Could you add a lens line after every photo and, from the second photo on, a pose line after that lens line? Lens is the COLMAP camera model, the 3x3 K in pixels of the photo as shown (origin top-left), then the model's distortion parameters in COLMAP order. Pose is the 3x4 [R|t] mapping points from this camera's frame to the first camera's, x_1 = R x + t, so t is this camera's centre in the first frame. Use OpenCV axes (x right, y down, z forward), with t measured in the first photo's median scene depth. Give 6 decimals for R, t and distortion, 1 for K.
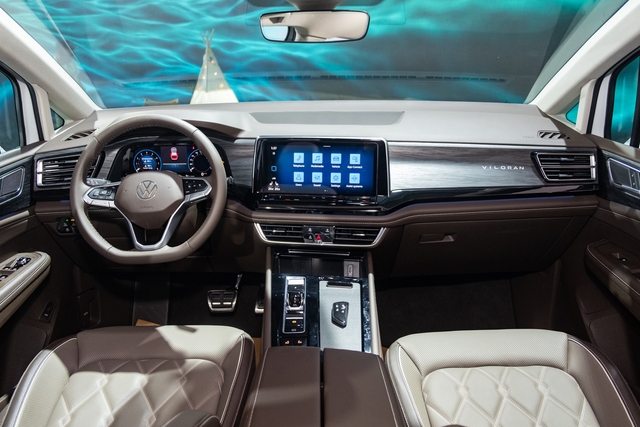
lens RADIAL K [[526.8, 0, 320.0], [0, 526.8, 213.5], [0, 0, 1]] dist [-0.006758, 0.000746]
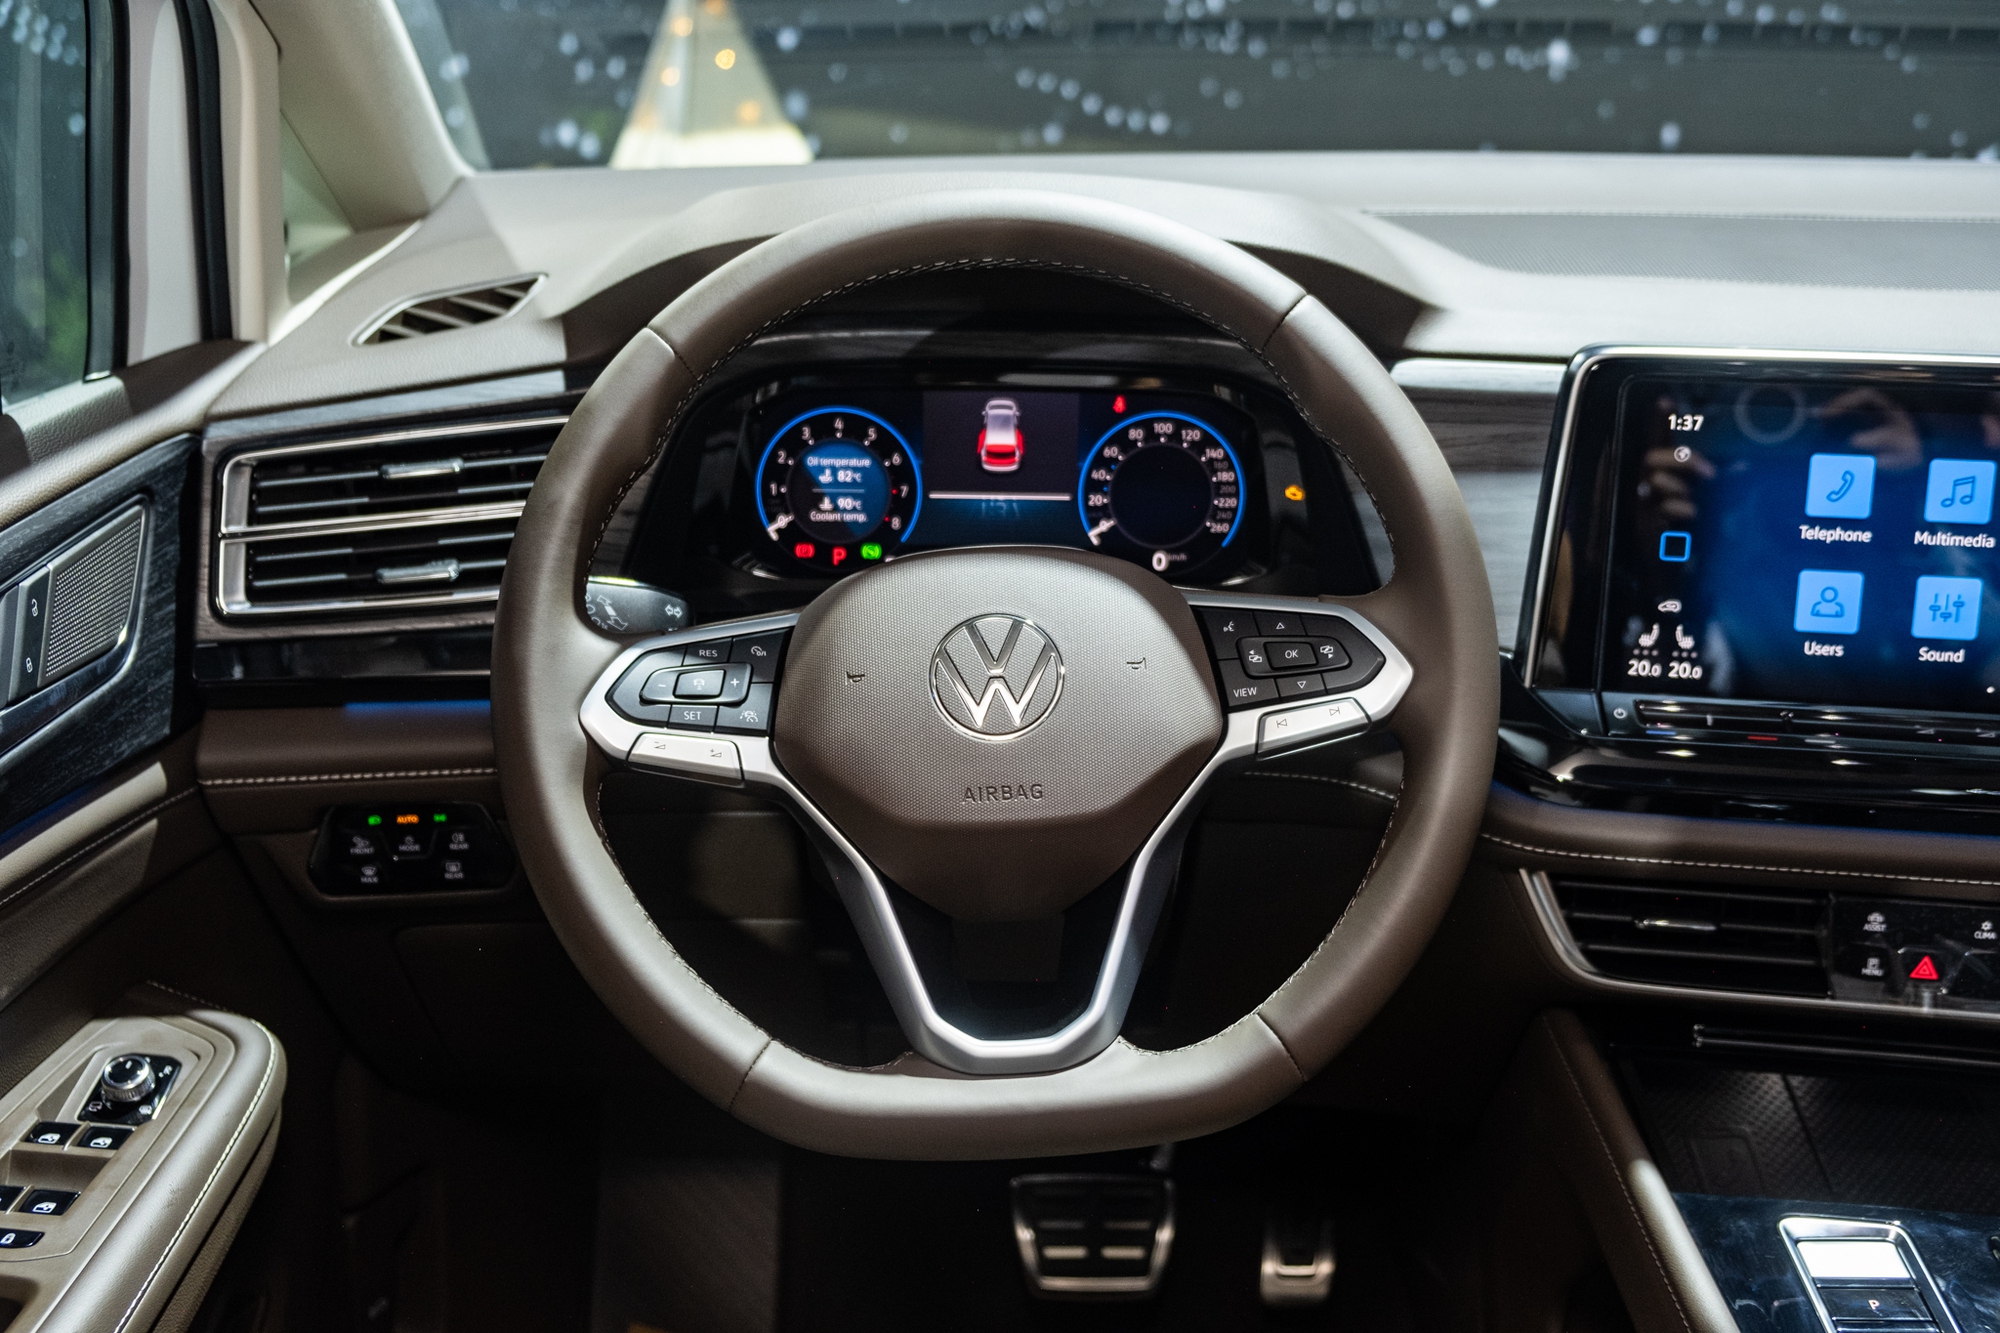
lens RADIAL K [[2149.8, 0, 1000.0], [0, 2149.8, 666.5], [0, 0, 1]] dist [-0.064217, 0.143128]
pose [[0.999694, 0.024554, 0.003153, -0.299199], [-0.024557, 0.999698, 0.000916, -0.043407], [-0.003129, -0.000993, 0.999995, 0.335784]]
